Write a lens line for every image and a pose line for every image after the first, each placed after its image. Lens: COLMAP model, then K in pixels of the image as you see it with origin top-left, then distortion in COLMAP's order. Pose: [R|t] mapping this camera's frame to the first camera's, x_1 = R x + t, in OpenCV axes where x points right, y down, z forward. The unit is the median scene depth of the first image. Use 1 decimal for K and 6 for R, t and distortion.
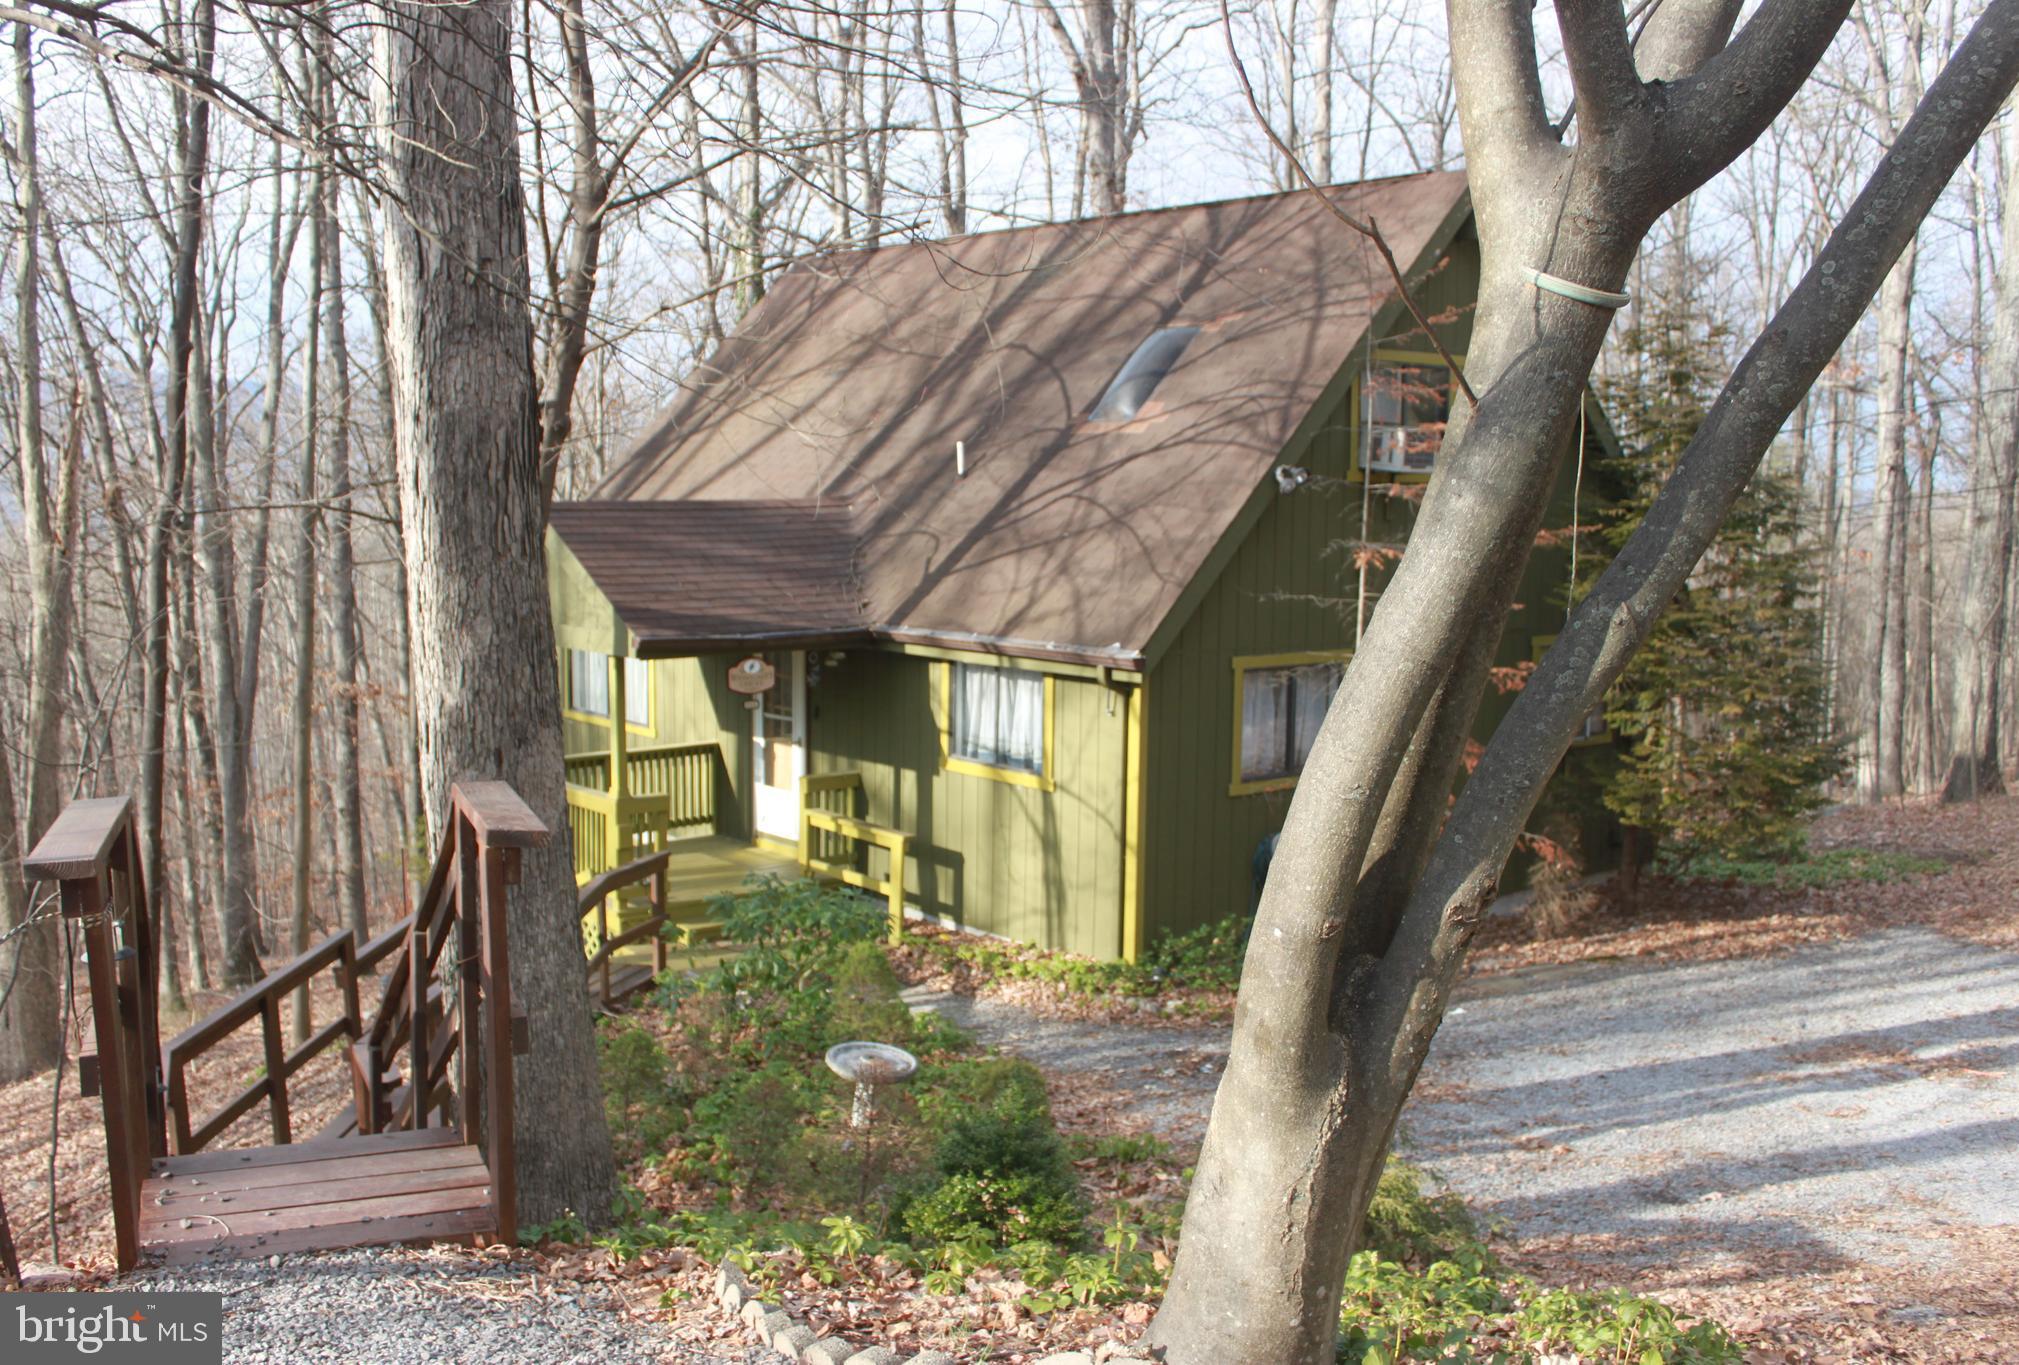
lens RADIAL K [[1879.0, 0, 1003.1], [0, 1879.0, 675.2], [0, 0, 1]] dist [-0.109223, 0.000000]
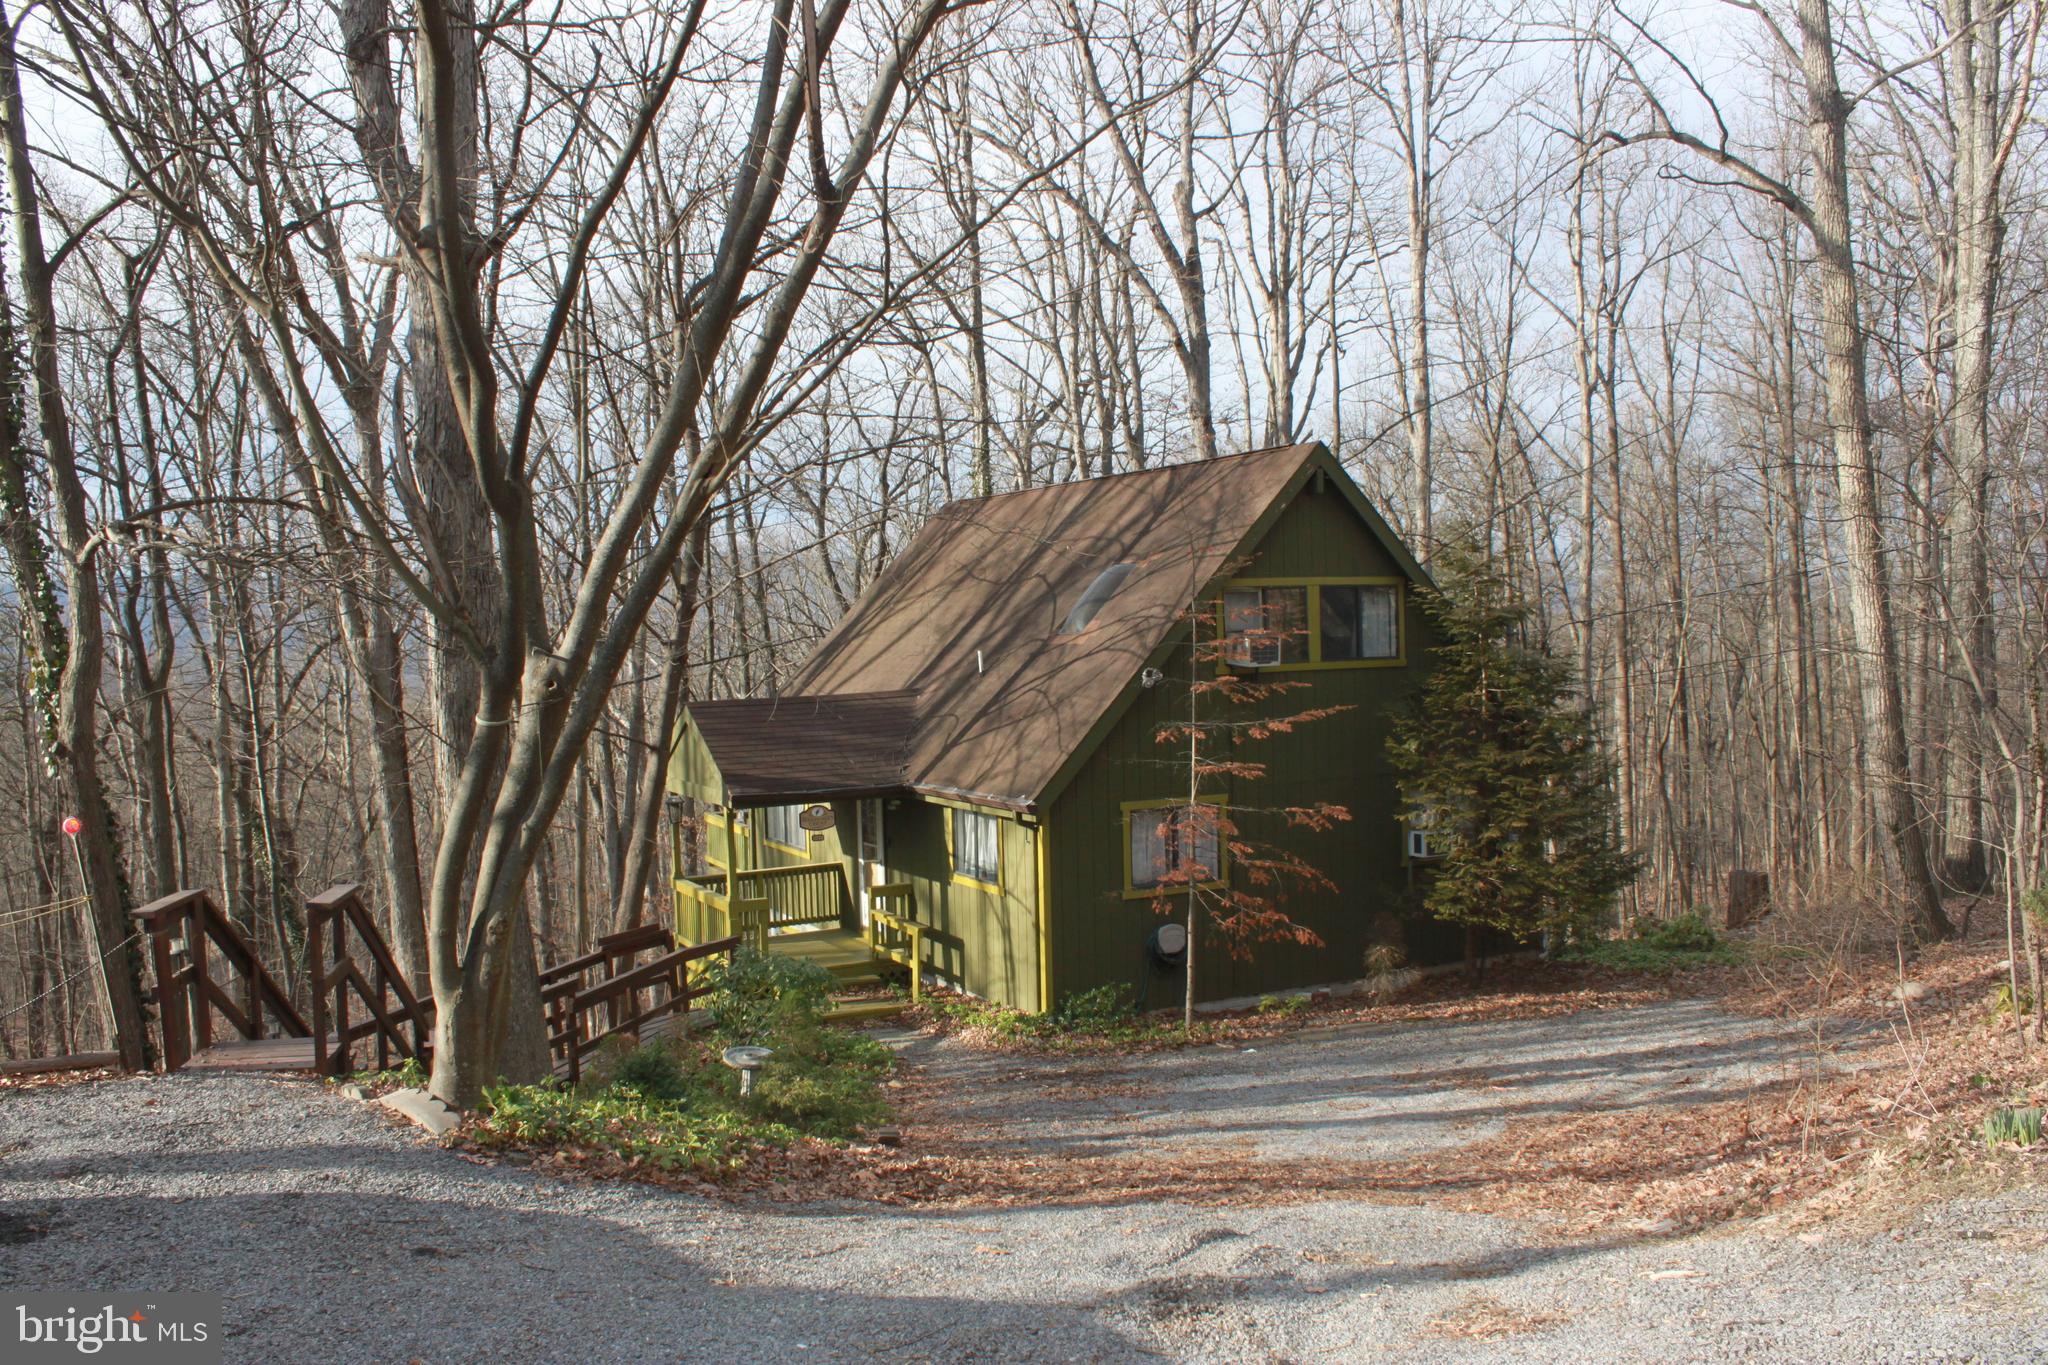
lens RADIAL K [[1713.3, 0, 1032.1], [0, 1713.3, 691.4], [0, 0, 1]] dist [-0.154143, 0.119321]
pose [[0.974895, -0.028866, -0.220786, 0.321537], [0.015523, 0.997960, -0.061929, -0.012974], [0.222123, 0.056947, 0.973354, -0.268287]]
